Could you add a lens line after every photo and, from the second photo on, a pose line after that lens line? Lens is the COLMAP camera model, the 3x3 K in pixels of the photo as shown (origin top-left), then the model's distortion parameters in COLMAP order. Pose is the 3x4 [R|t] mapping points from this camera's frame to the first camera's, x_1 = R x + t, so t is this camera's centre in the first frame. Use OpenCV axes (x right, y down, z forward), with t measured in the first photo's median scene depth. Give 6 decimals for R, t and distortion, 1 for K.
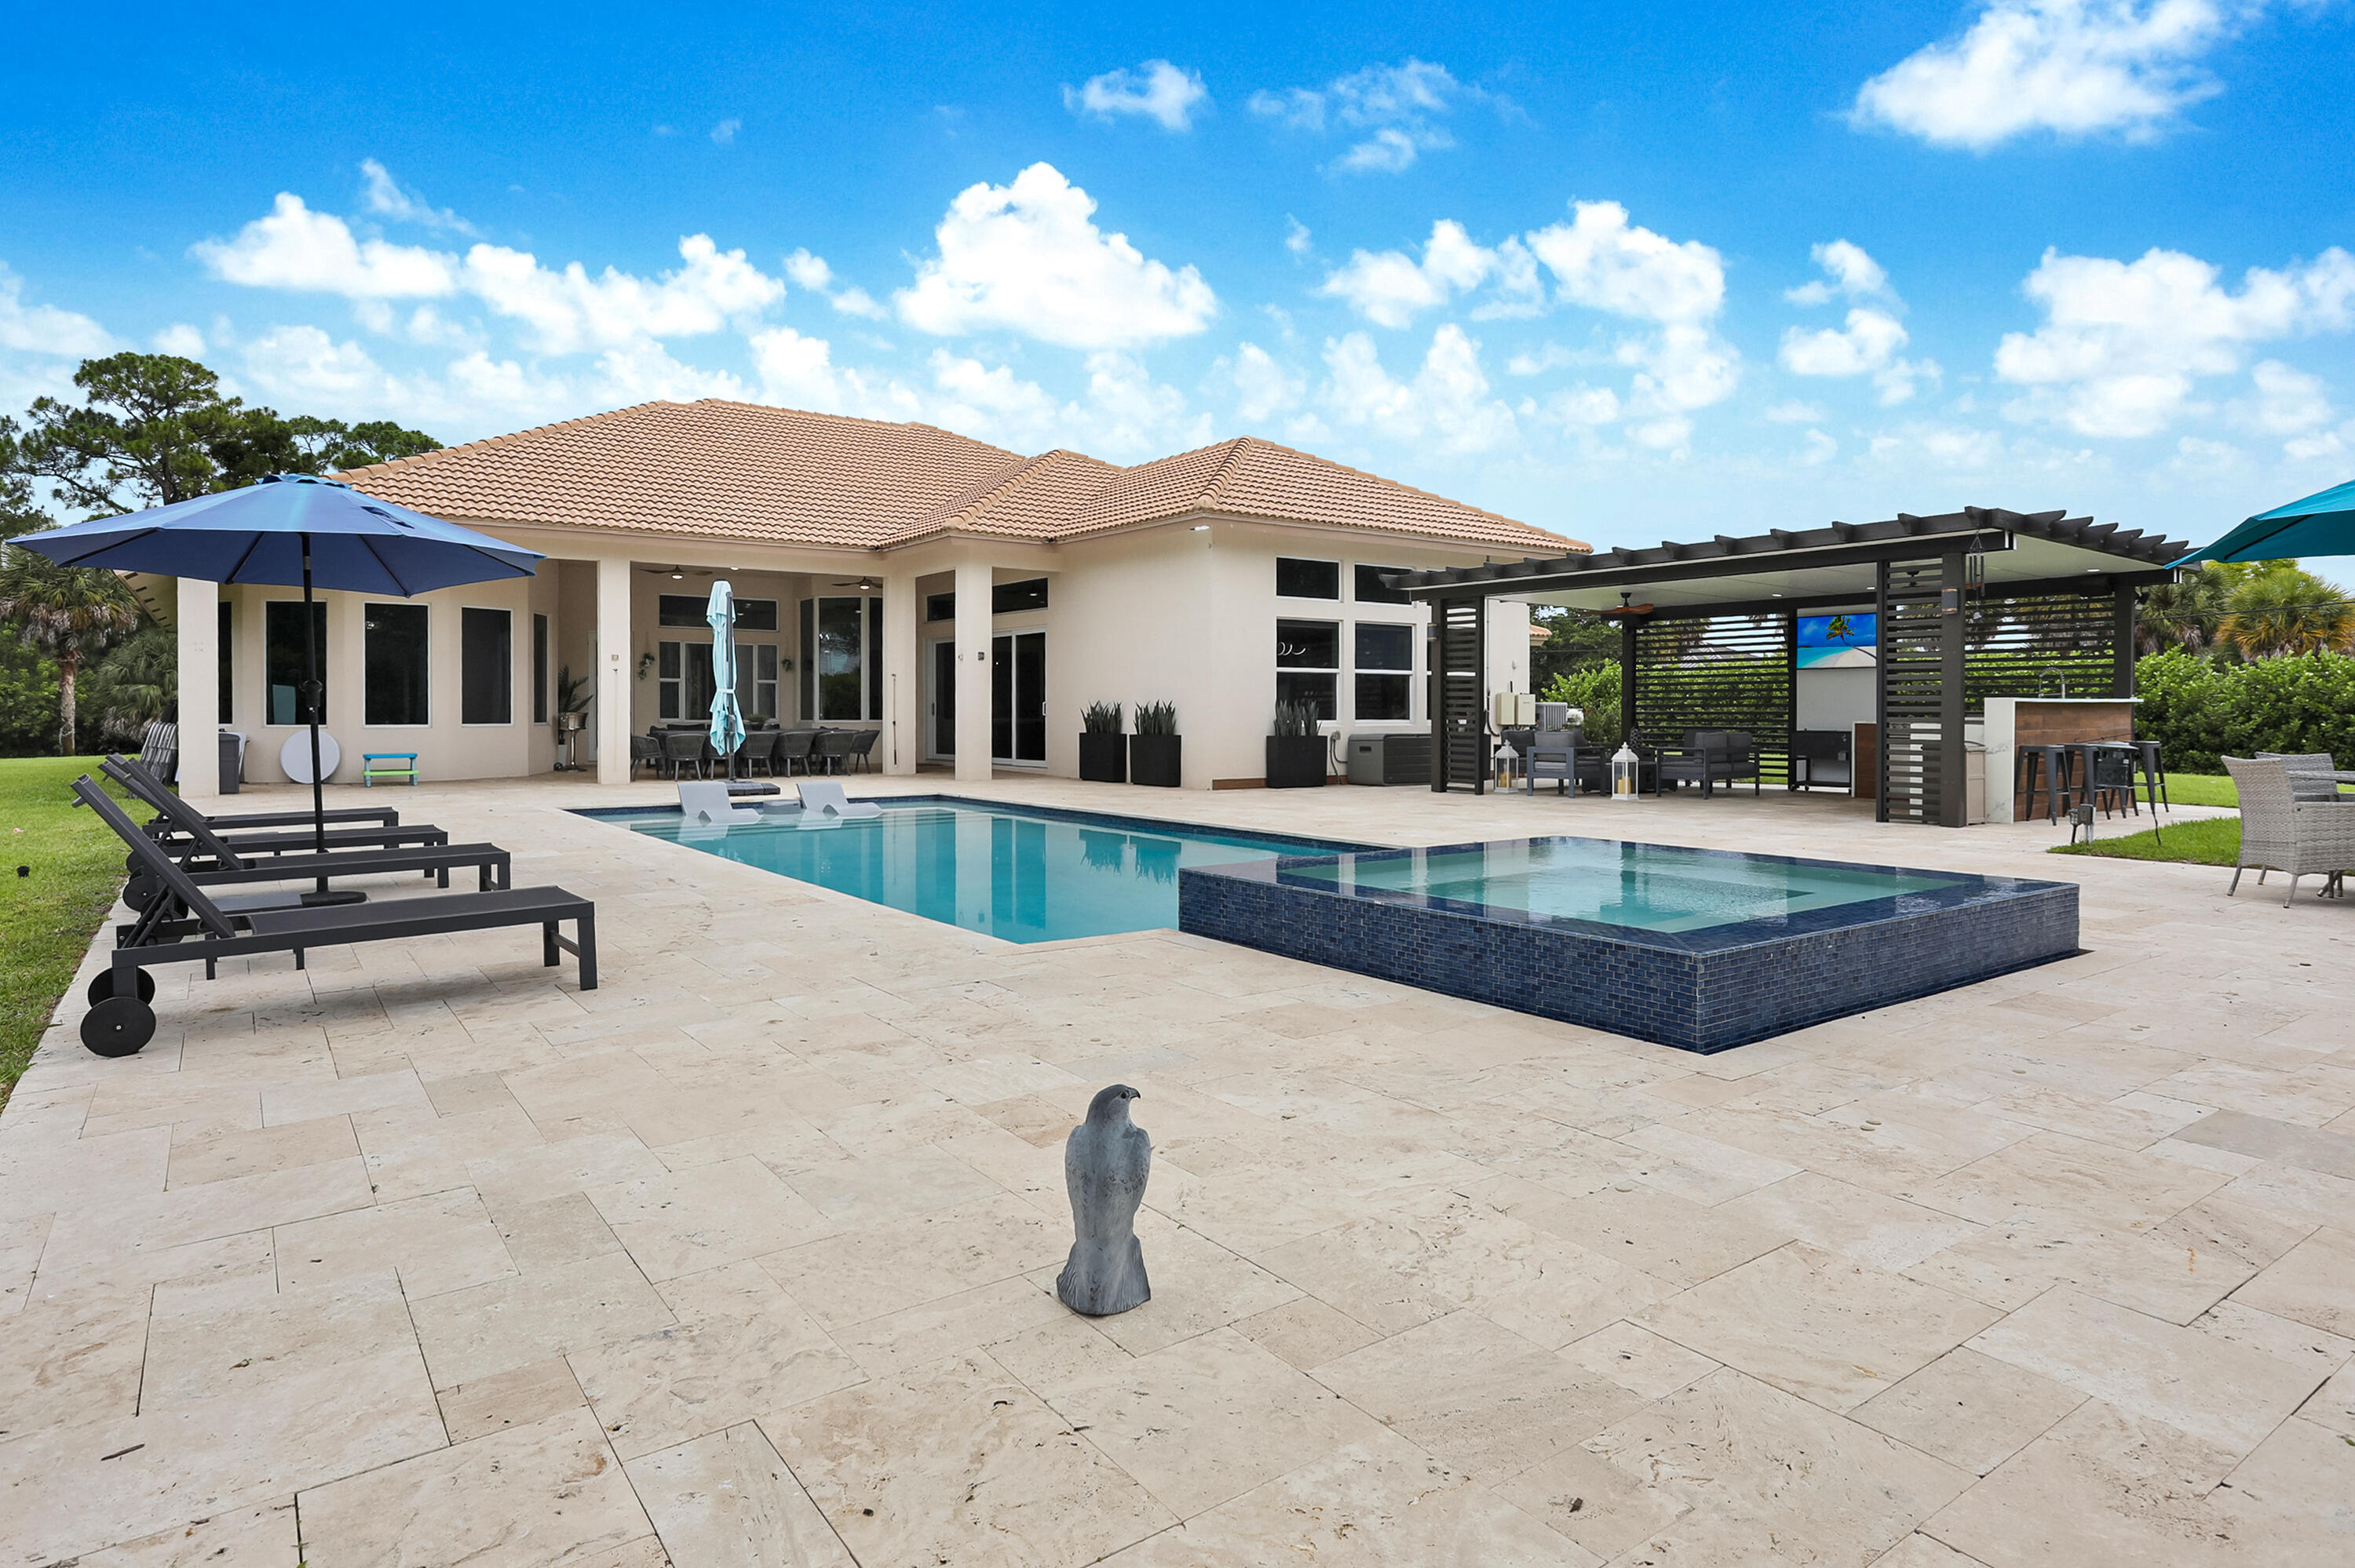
lens RADIAL K [[1333.6, 0, 1149.3], [0, 1333.6, 703.6], [0, 0, 1]] dist [-0.005269, -0.000476]
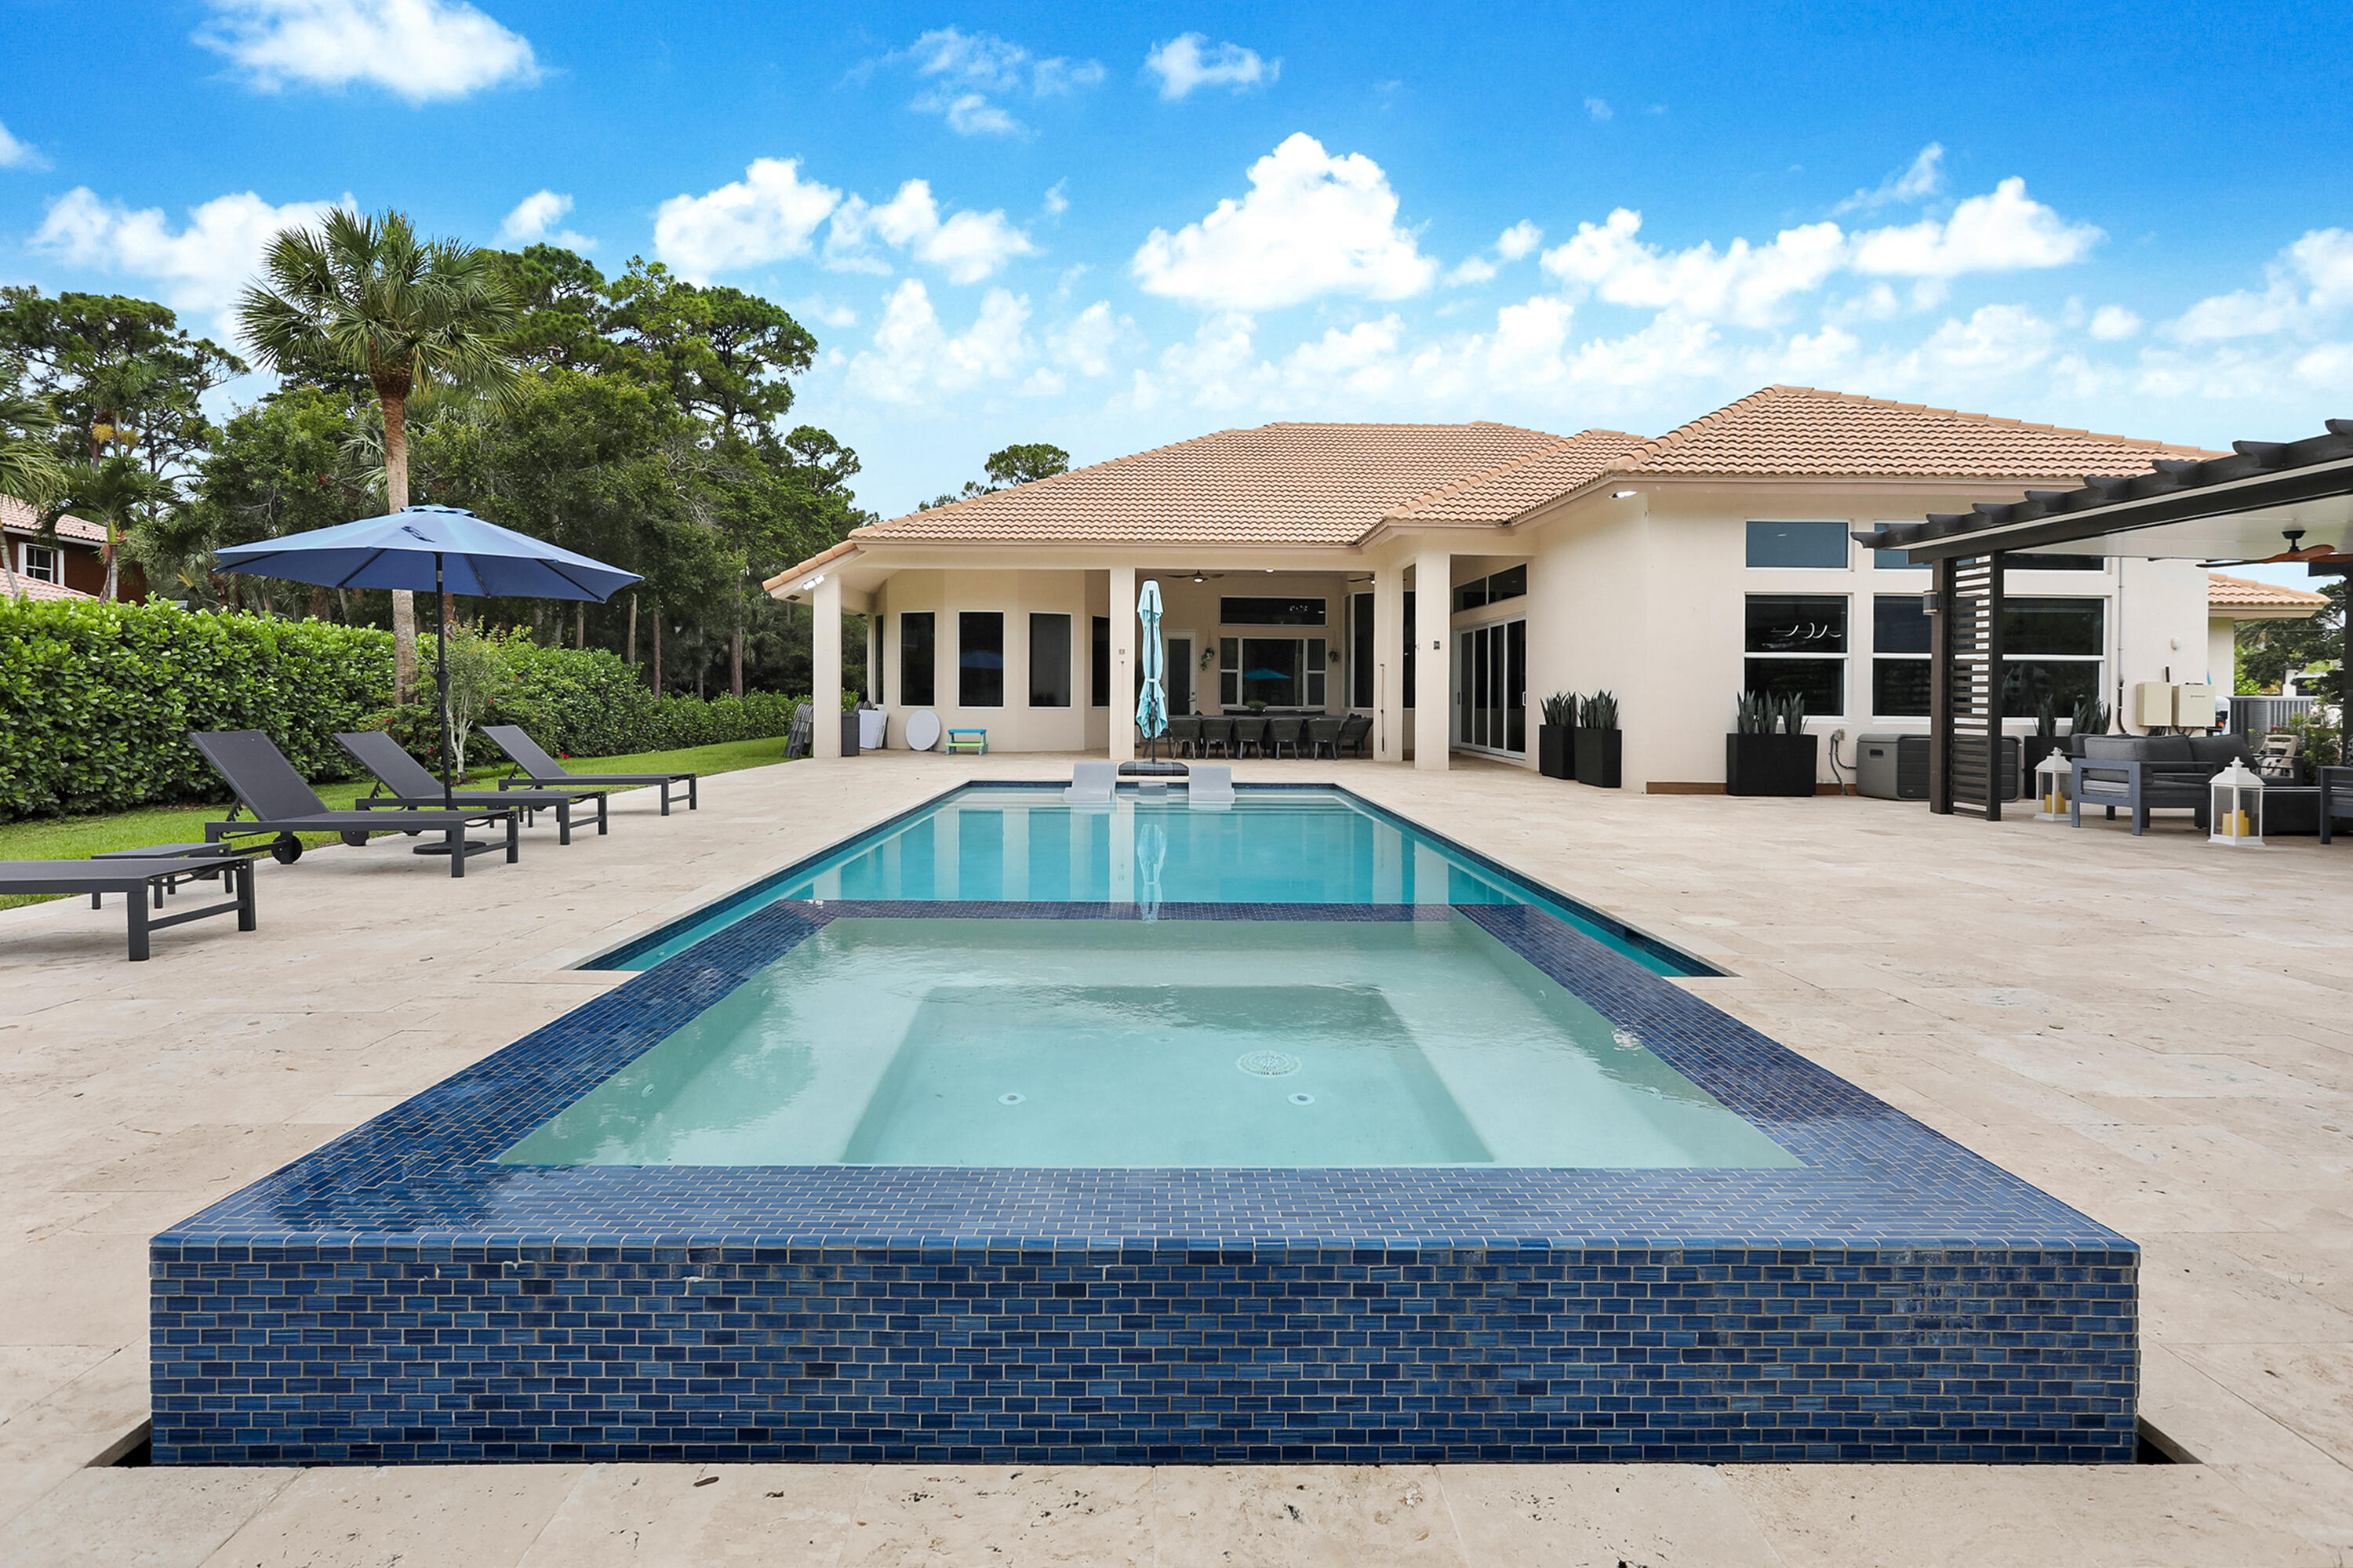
lens RADIAL K [[1149.1, 0, 1145.6], [0, 1149.1, 714.3], [0, 0, 1]] dist [-0.004446, 0.000027]
pose [[0.820599, 0.017053, -0.571250, 0.194729], [-0.006031, 0.999757, 0.021180, -0.001049], [0.571473, -0.013935, 0.820503, 0.184144]]
